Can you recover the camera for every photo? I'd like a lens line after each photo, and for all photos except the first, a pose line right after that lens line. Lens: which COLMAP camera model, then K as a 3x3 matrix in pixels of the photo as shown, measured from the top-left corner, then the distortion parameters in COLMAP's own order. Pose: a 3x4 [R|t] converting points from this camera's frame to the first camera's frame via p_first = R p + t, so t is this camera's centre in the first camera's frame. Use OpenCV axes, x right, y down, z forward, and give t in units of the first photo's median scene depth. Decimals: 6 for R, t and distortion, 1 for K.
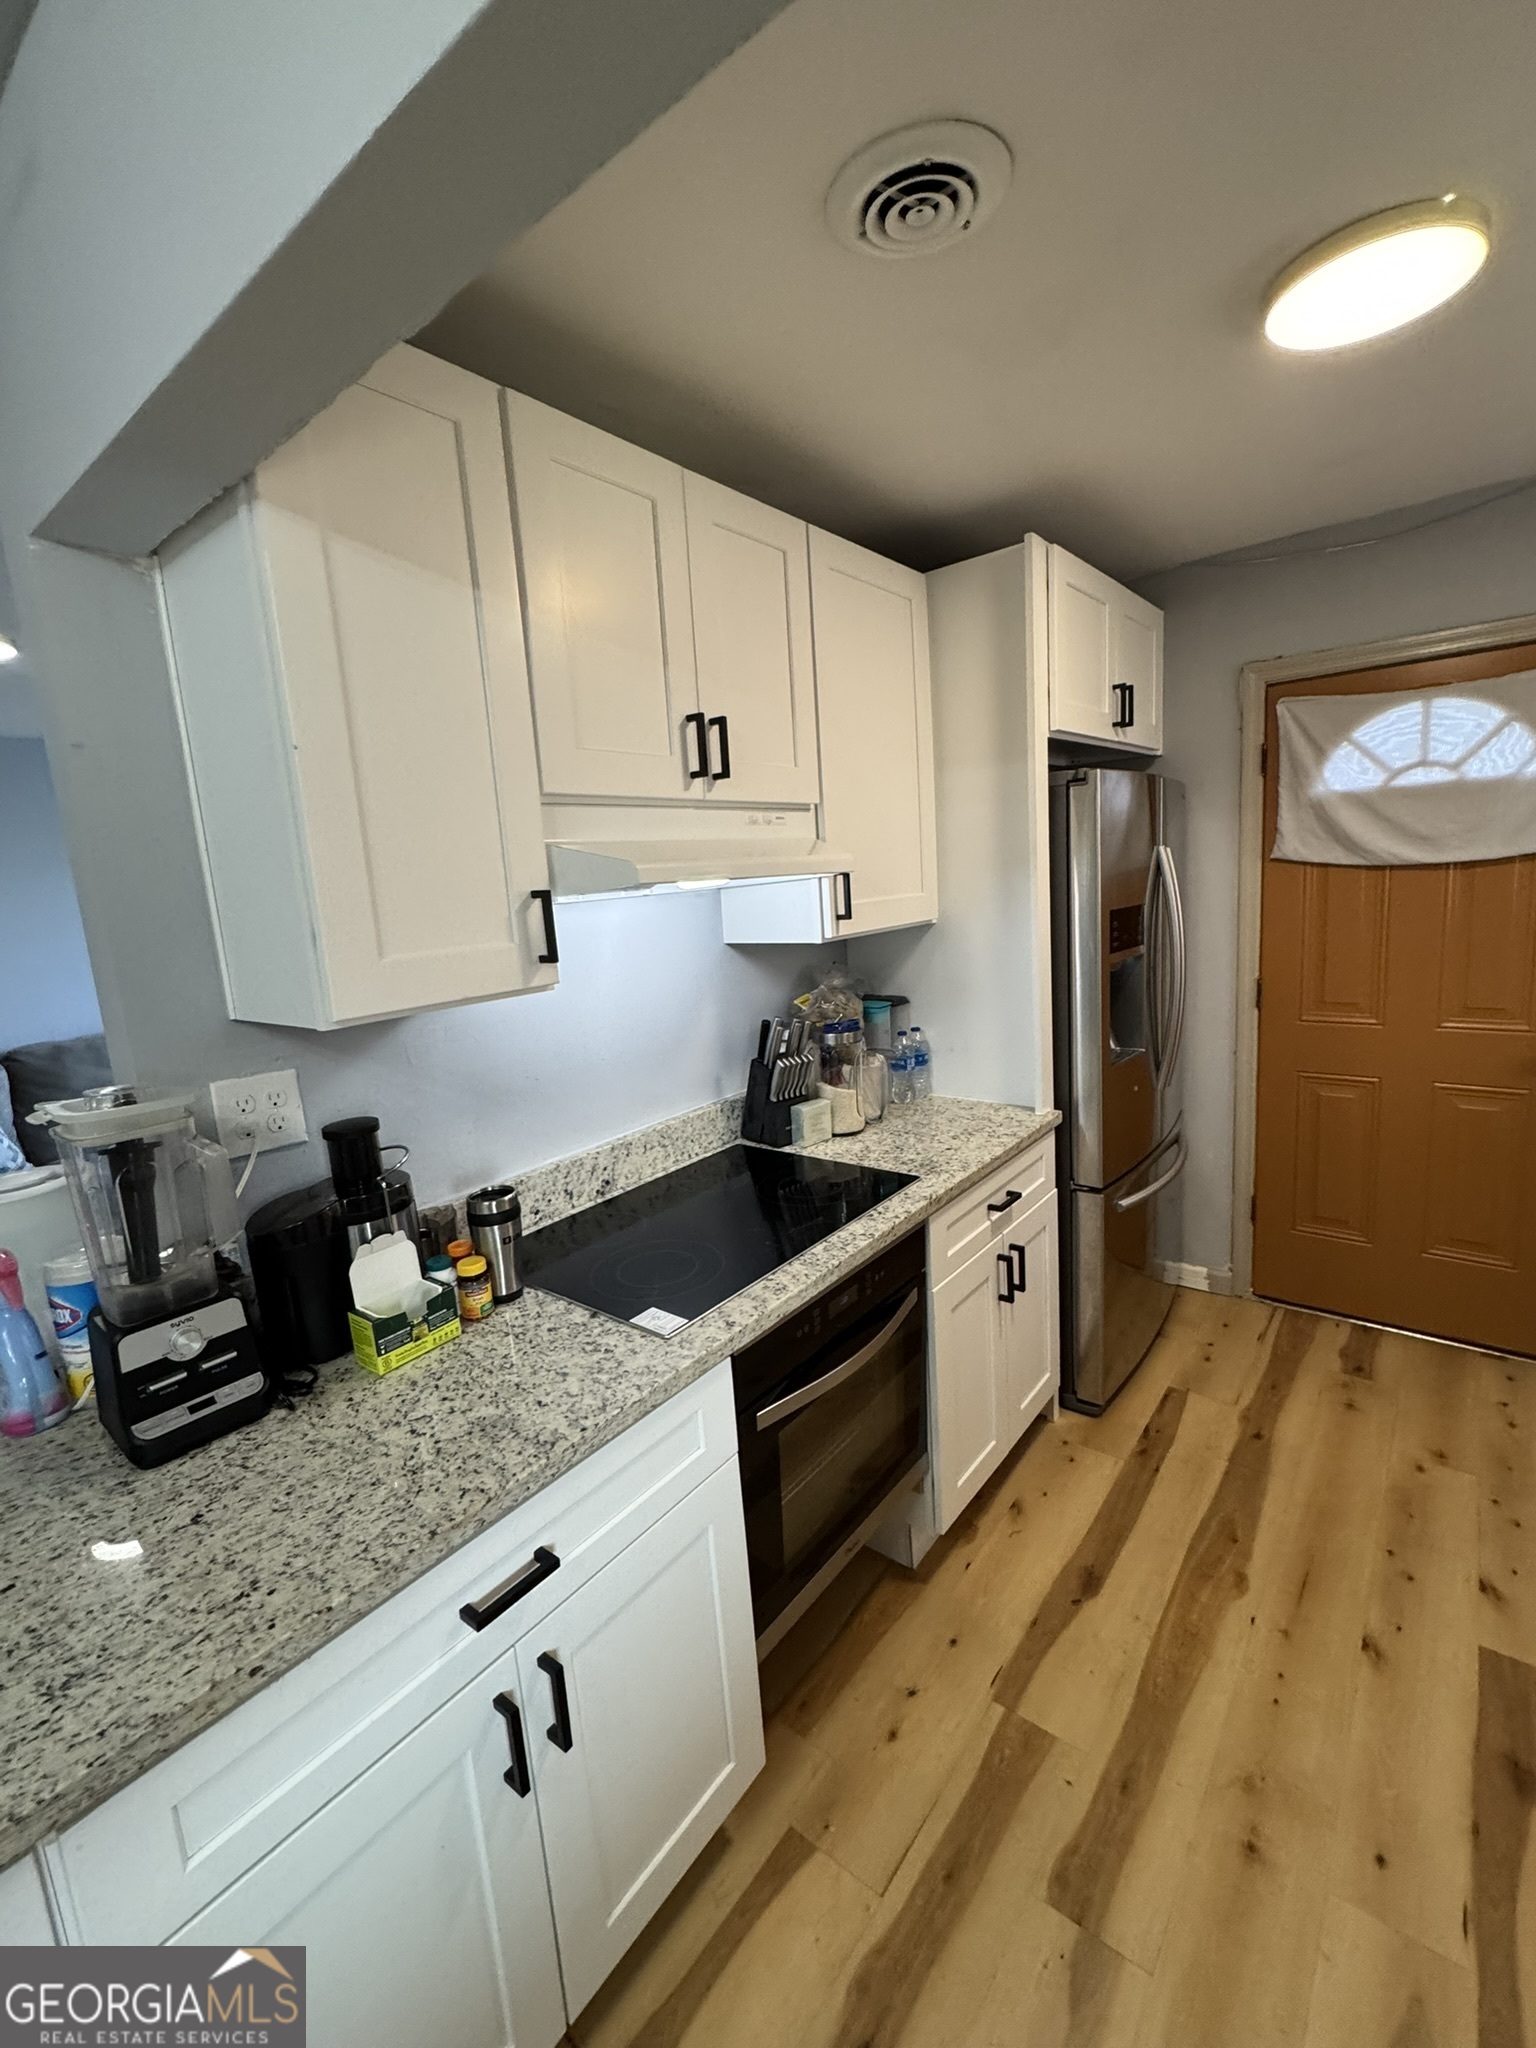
lens RADIAL K [[879.7, 0, 764.5], [0, 879.7, 1019.7], [0, 0, 1]] dist [-0.013225, 0.000412]
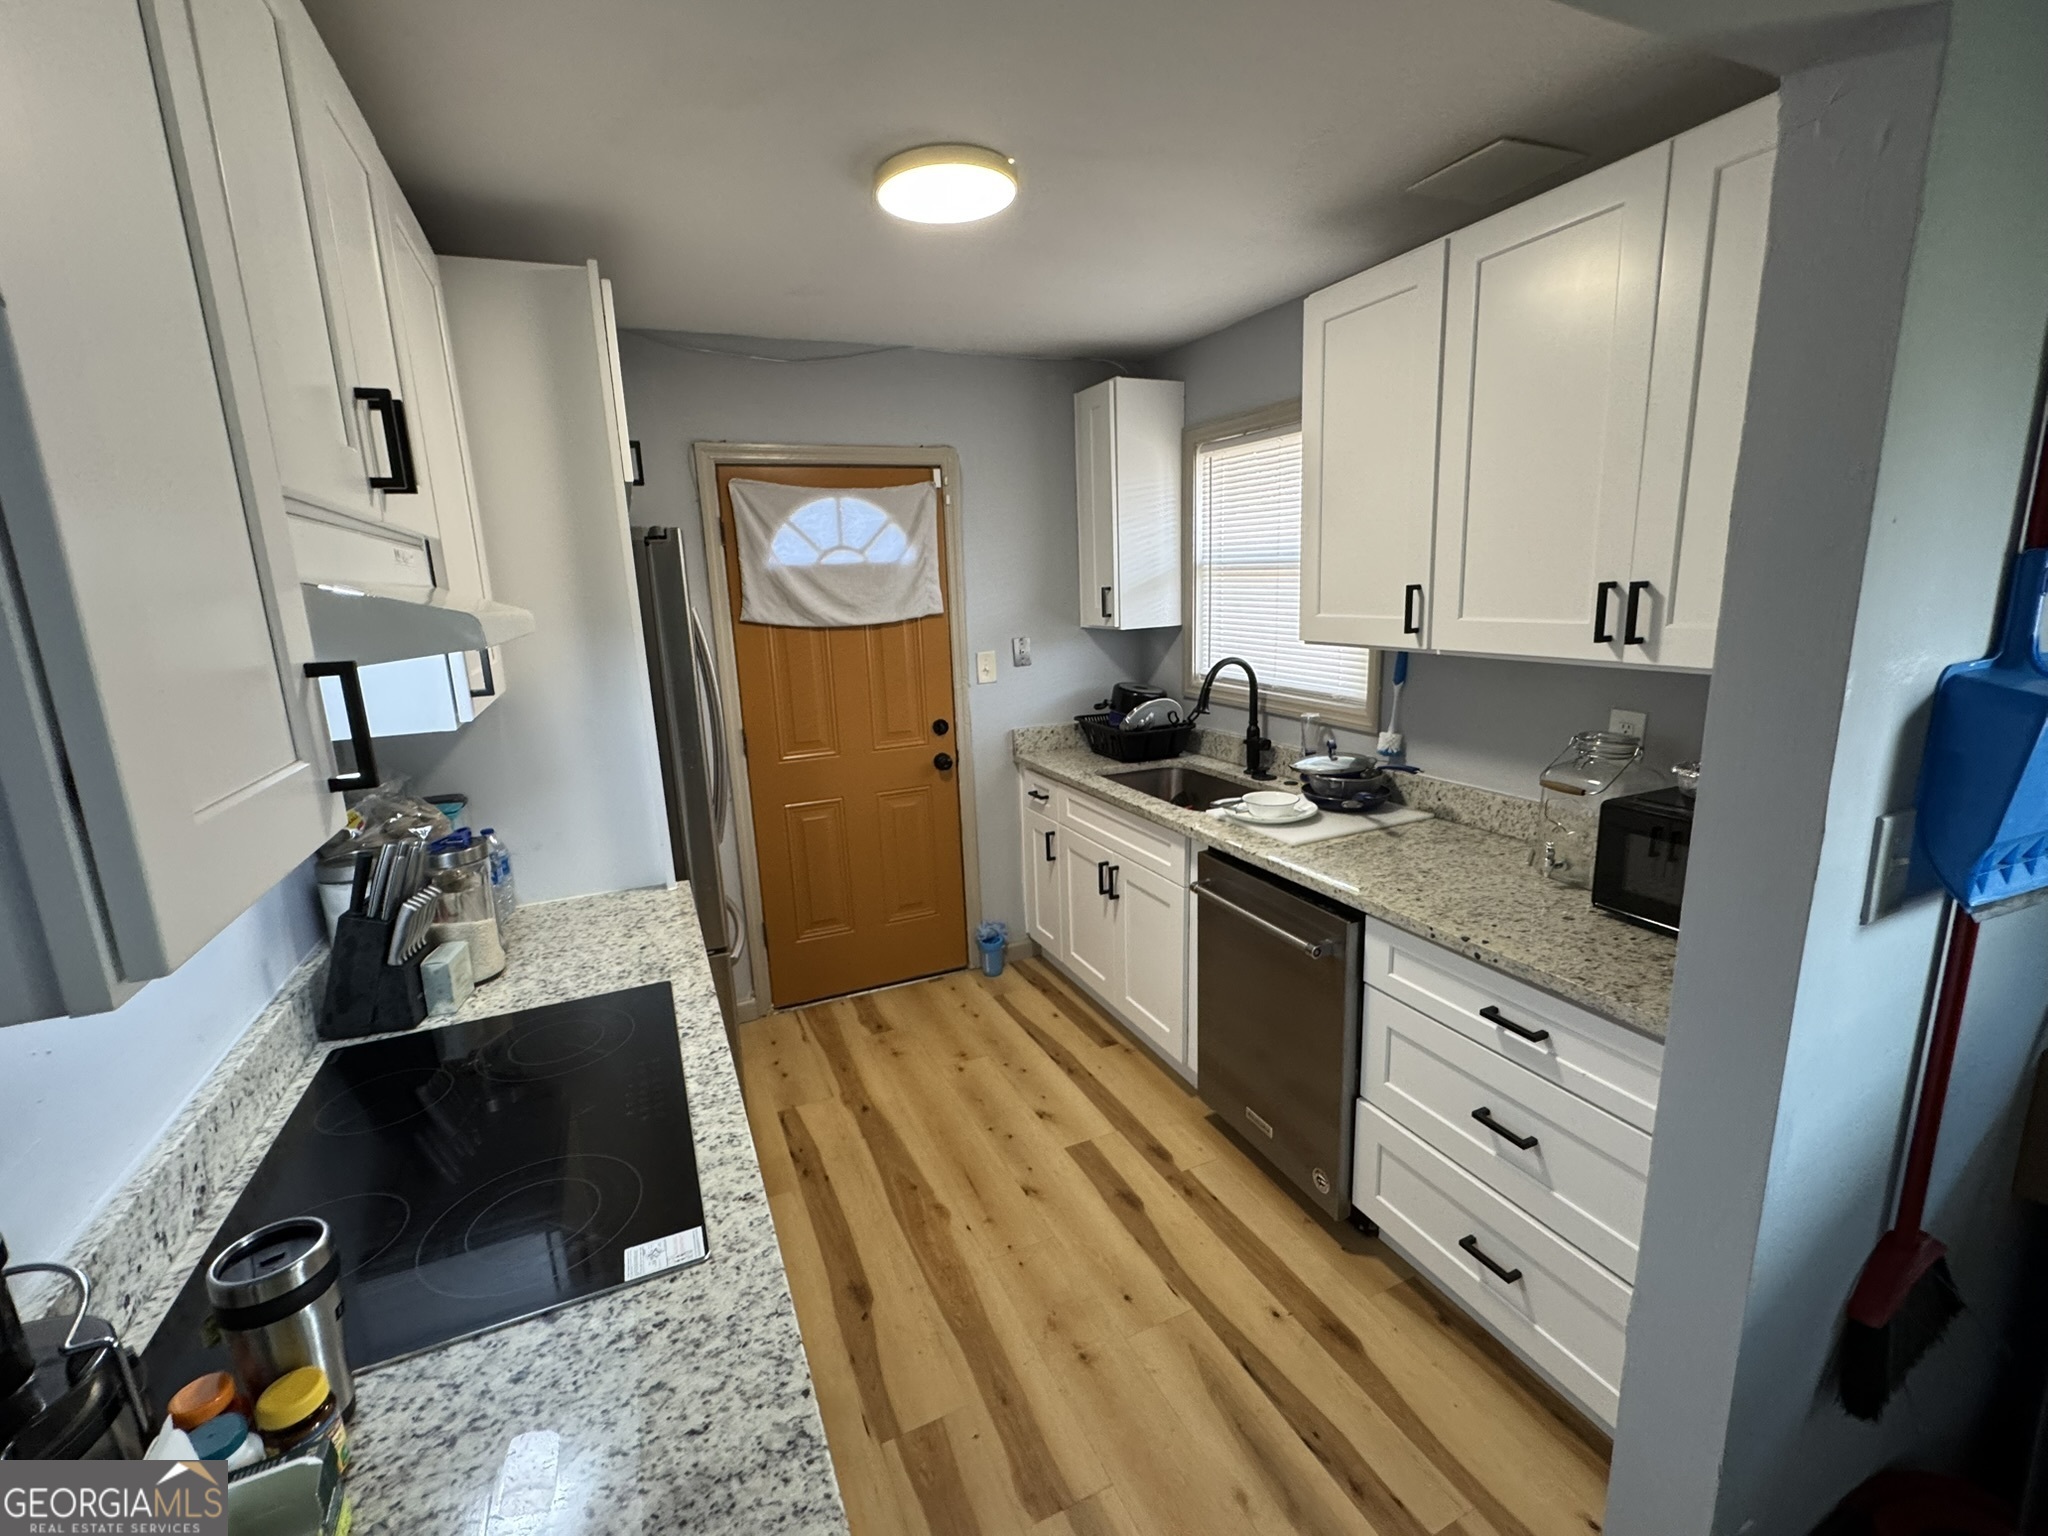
lens RADIAL K [[879.7, 0, 1025.5], [0, 879.7, 764.8], [0, 0, 1]] dist [-0.013225, 0.000412]
pose [[0.450914, -0.135930, 0.882156, -0.347546], [0.158303, 0.984846, 0.070837, -0.032208], [-0.878417, 0.107707, 0.465599, 0.227664]]
